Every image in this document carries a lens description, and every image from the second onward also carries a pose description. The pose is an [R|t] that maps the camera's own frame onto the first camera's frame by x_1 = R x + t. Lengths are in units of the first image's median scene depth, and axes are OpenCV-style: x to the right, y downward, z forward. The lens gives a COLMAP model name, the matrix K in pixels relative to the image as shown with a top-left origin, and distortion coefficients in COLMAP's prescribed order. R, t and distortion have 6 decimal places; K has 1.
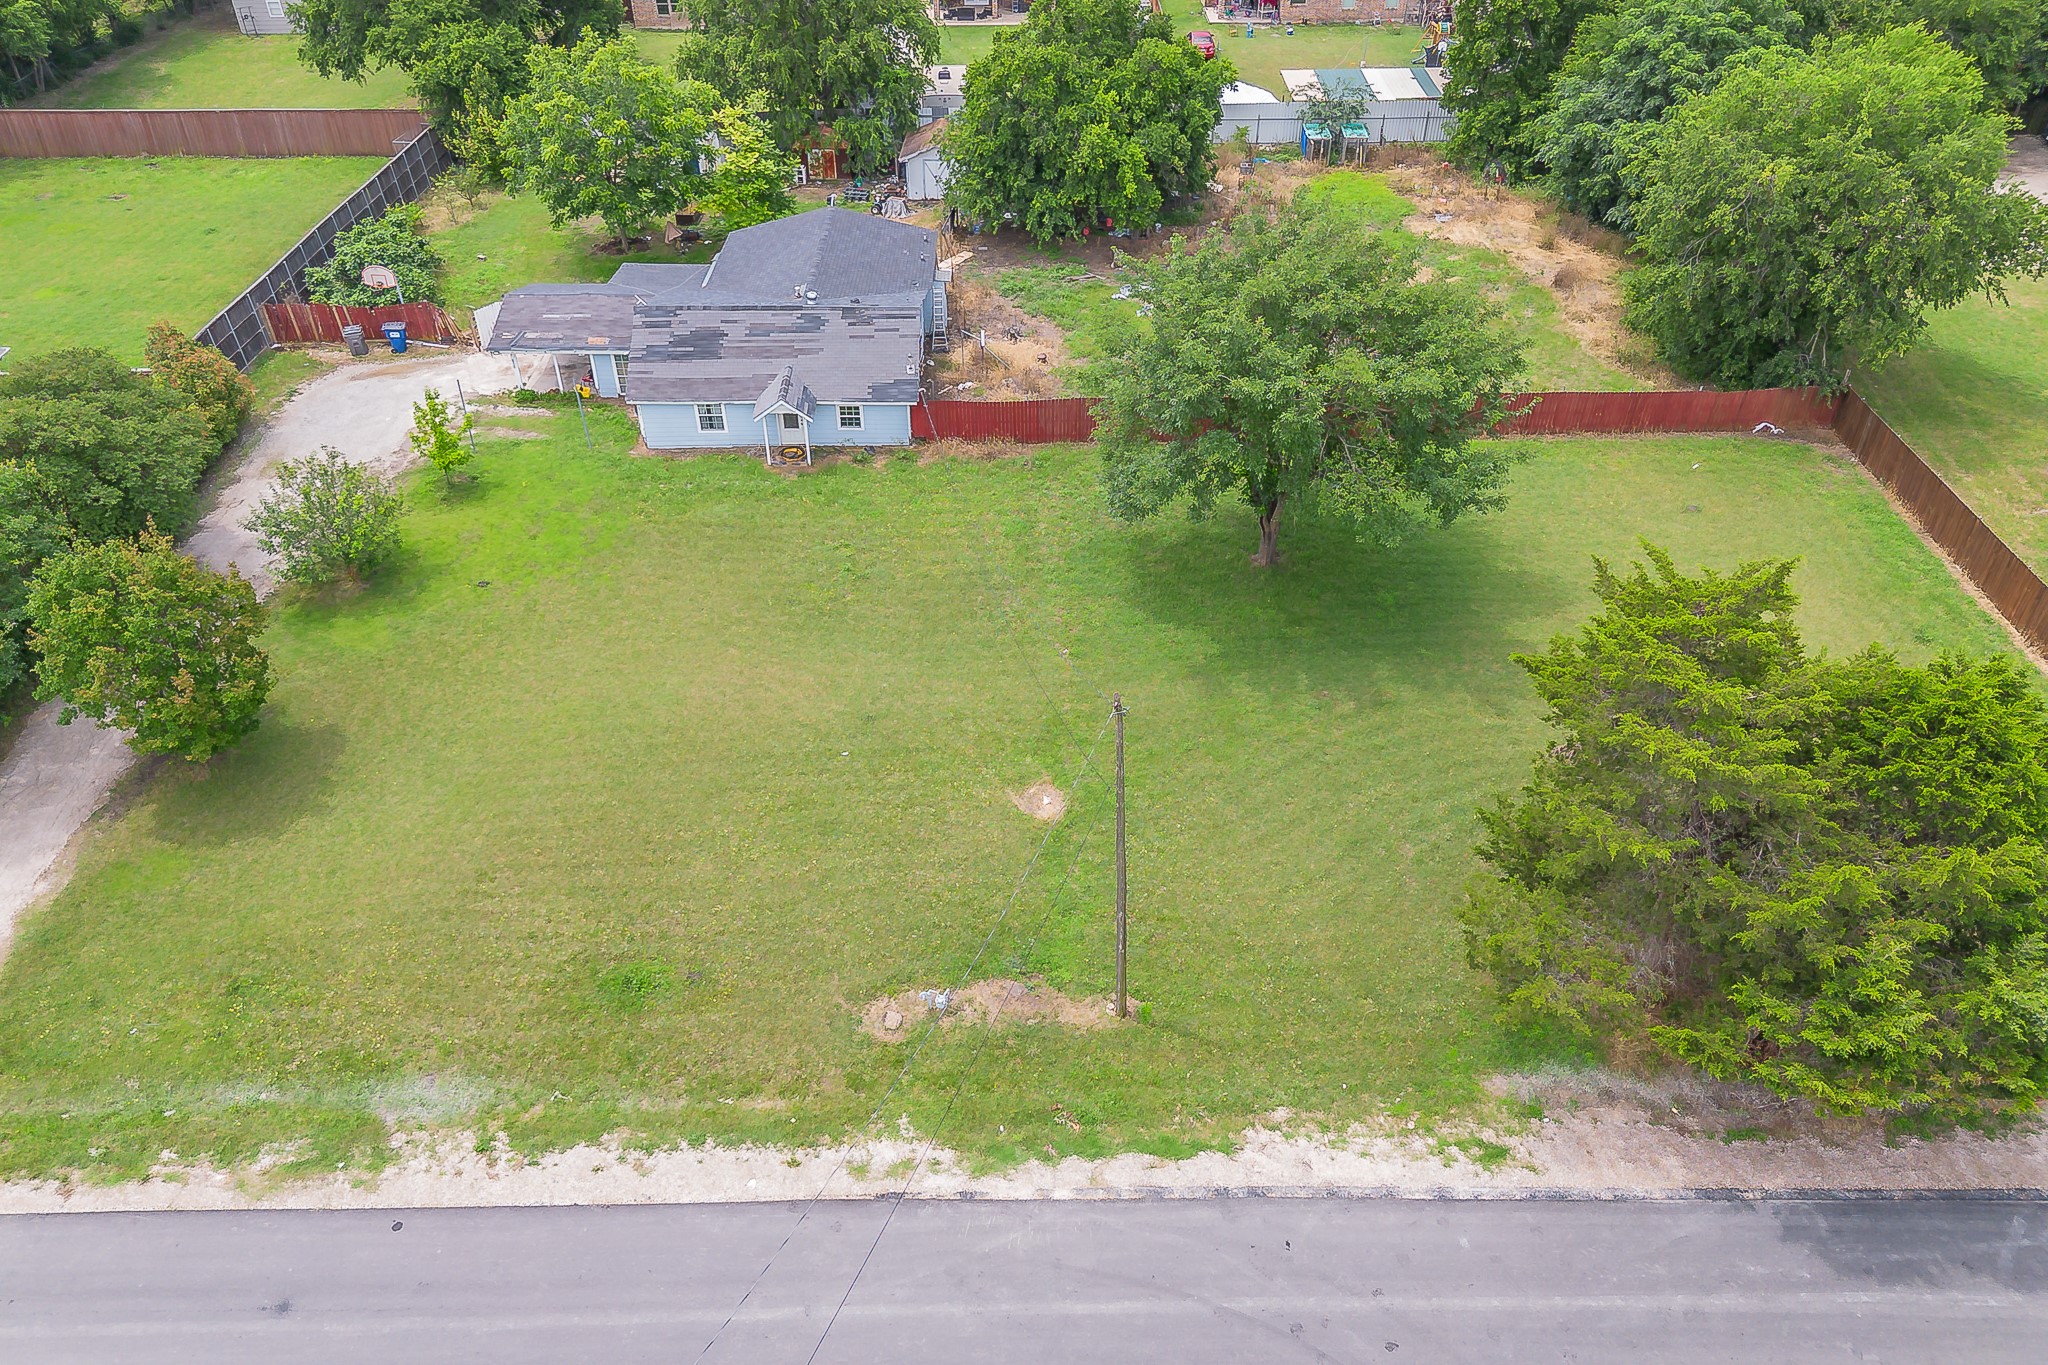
lens RADIAL K [[1378.3, 0, 1025.3], [0, 1378.3, 680.4], [0, 0, 1]] dist [0.045445, -0.031220]
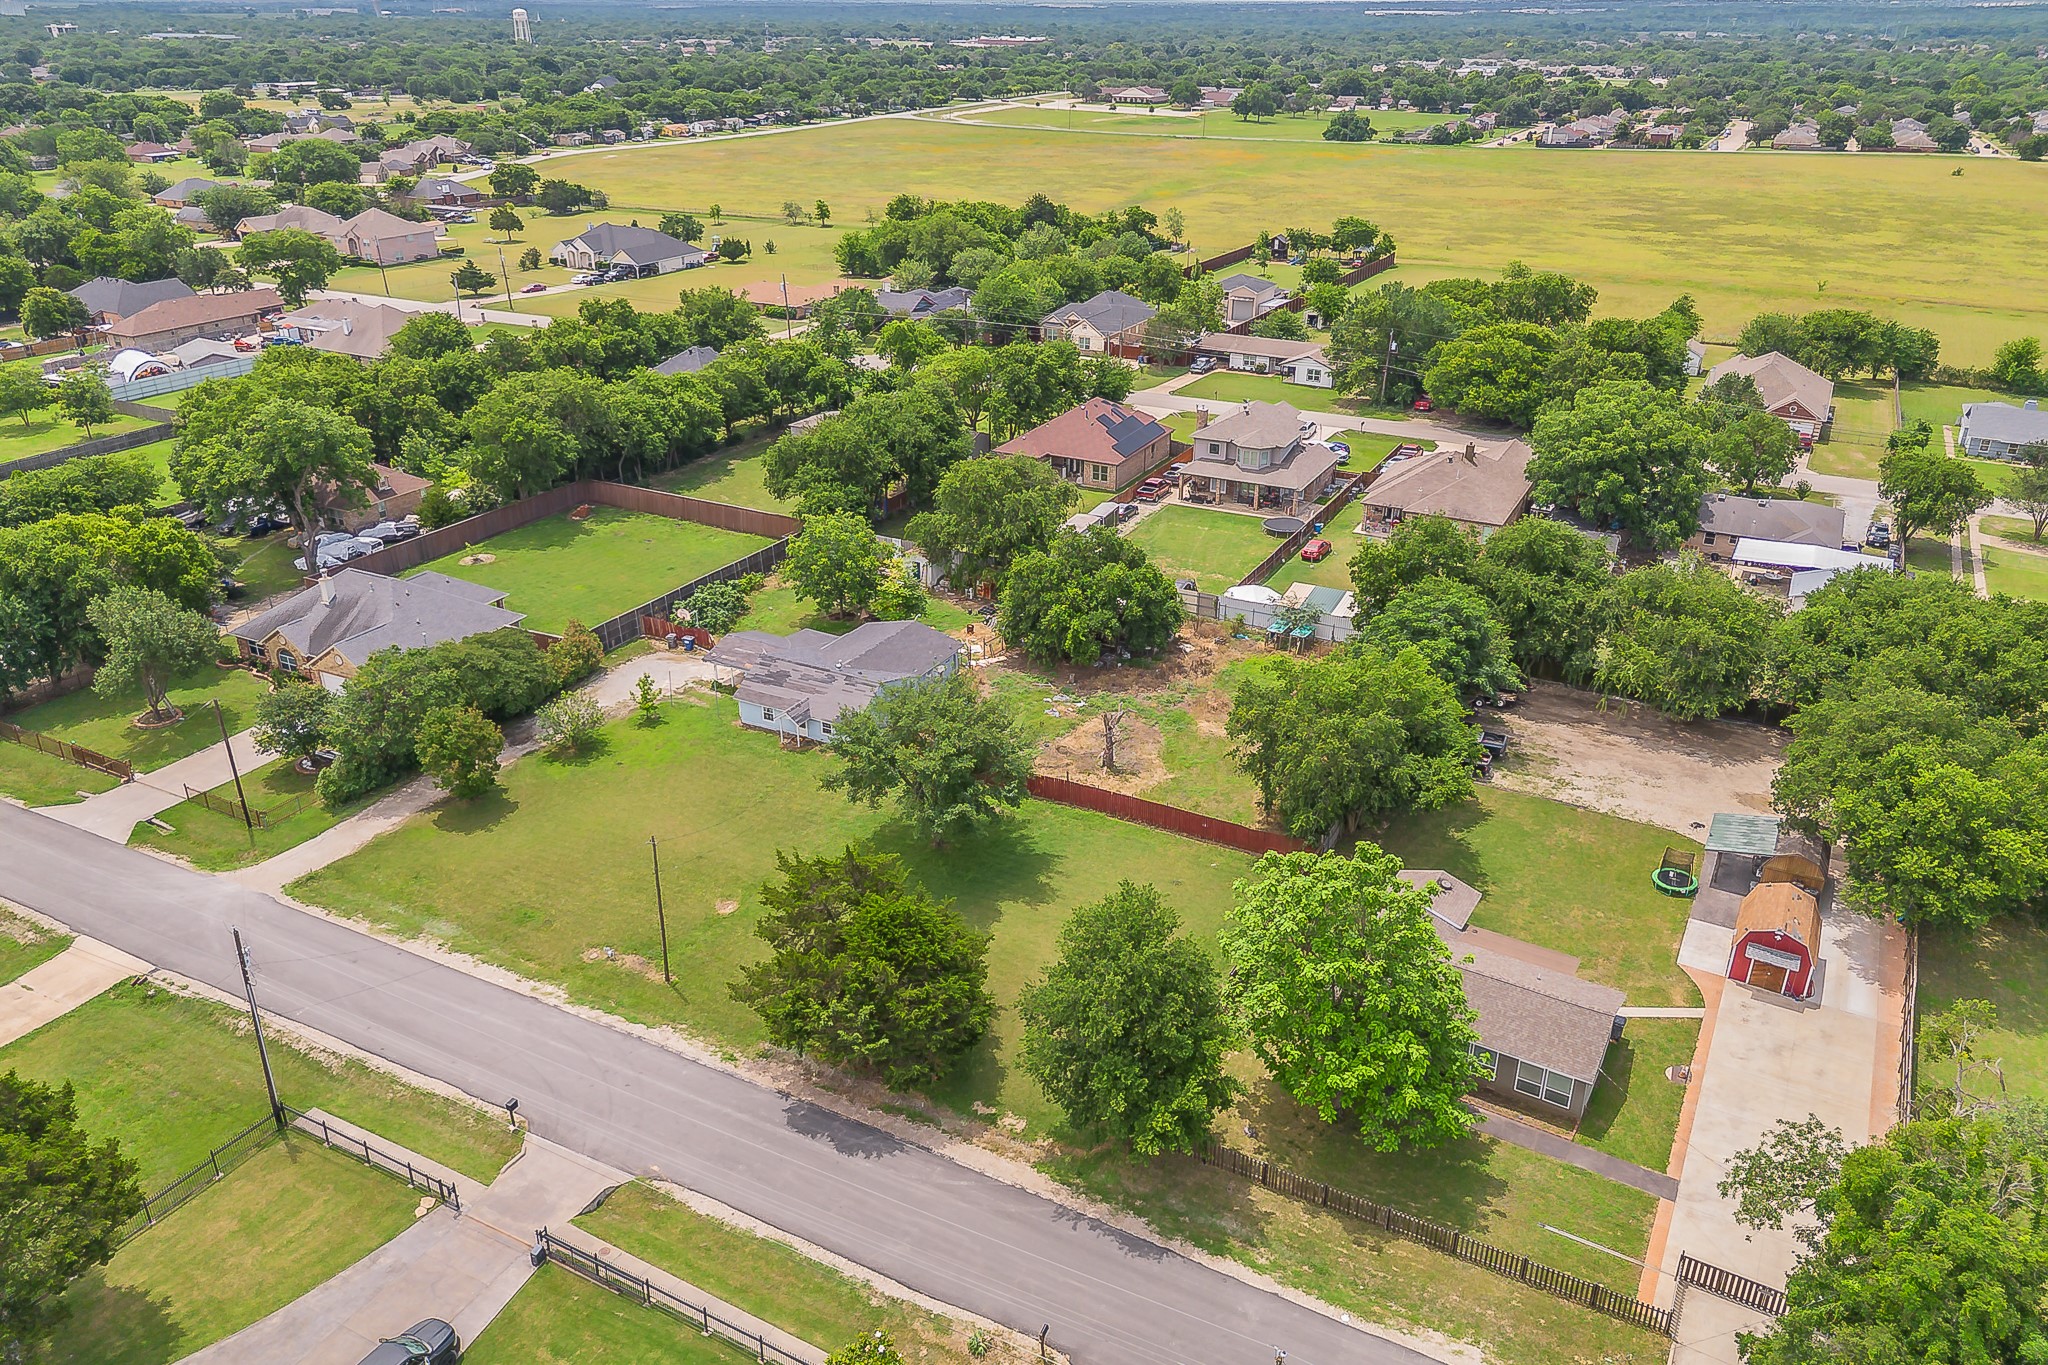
lens RADIAL K [[1378.3, 0, 1046.8], [0, 1378.3, 664.5], [0, 0, 1]] dist [0.045445, -0.031220]
pose [[0.892139, 0.200921, -0.404622, 1.175816], [-0.291585, 0.940208, -0.176032, -0.033595], [0.345061, 0.275027, 0.897381, -0.839858]]
